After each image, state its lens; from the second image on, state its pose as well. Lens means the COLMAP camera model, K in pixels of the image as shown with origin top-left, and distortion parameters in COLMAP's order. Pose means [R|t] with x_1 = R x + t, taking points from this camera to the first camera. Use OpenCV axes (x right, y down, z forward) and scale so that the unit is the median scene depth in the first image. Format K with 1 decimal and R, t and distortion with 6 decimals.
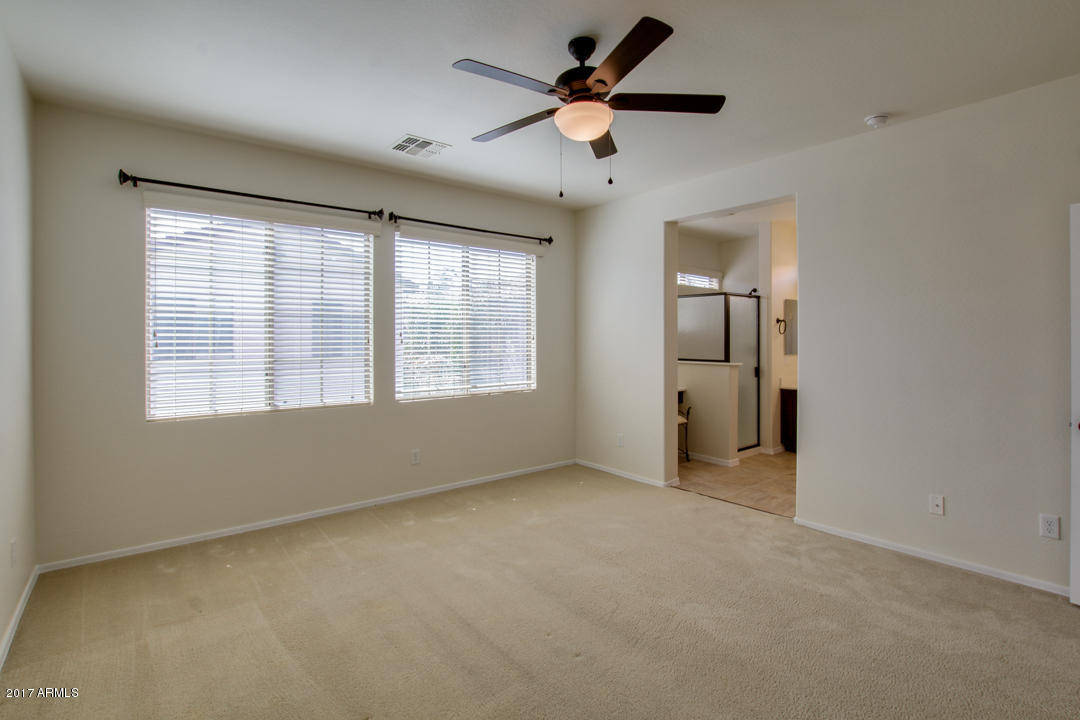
lens RADIAL K [[513.0, 0, 540.7], [0, 513.0, 337.8], [0, 0, 1]] dist [-0.019106, -0.000130]
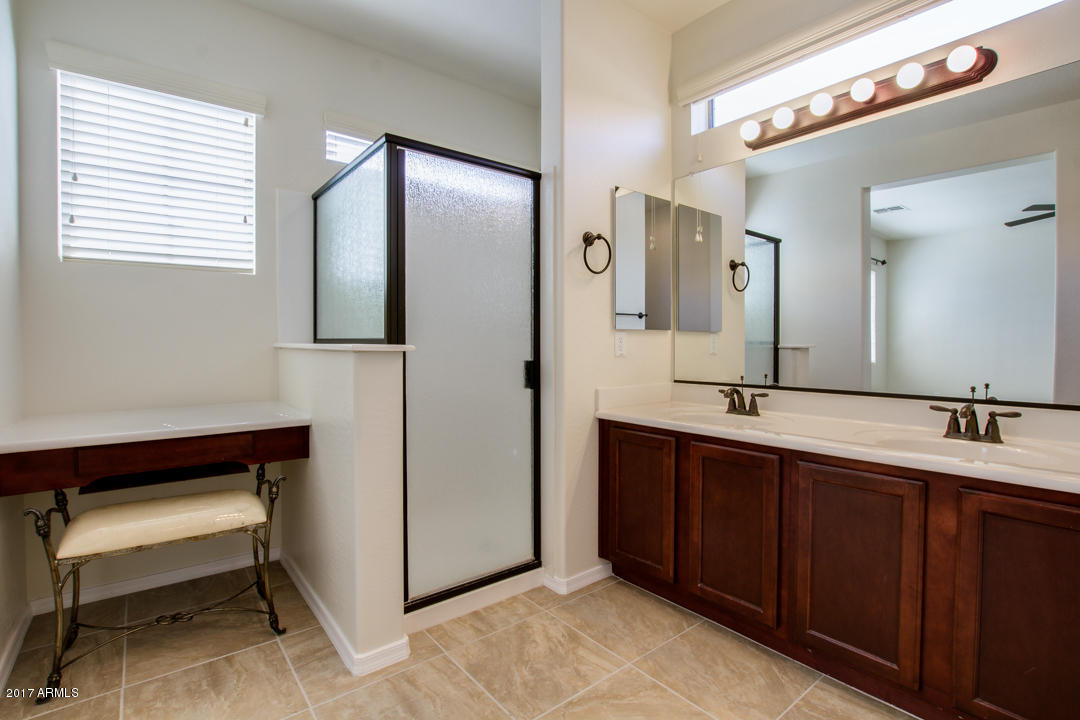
lens RADIAL K [[506.7, 0, 556.7], [0, 506.7, 353.7], [0, 0, 1]] dist [-0.028037, 0.000093]
pose [[0.999943, 0.002690, 0.010374, 0.745146], [-0.002903, 0.999784, 0.020597, 0.074529], [-0.010316, -0.020626, 0.999734, 1.062530]]
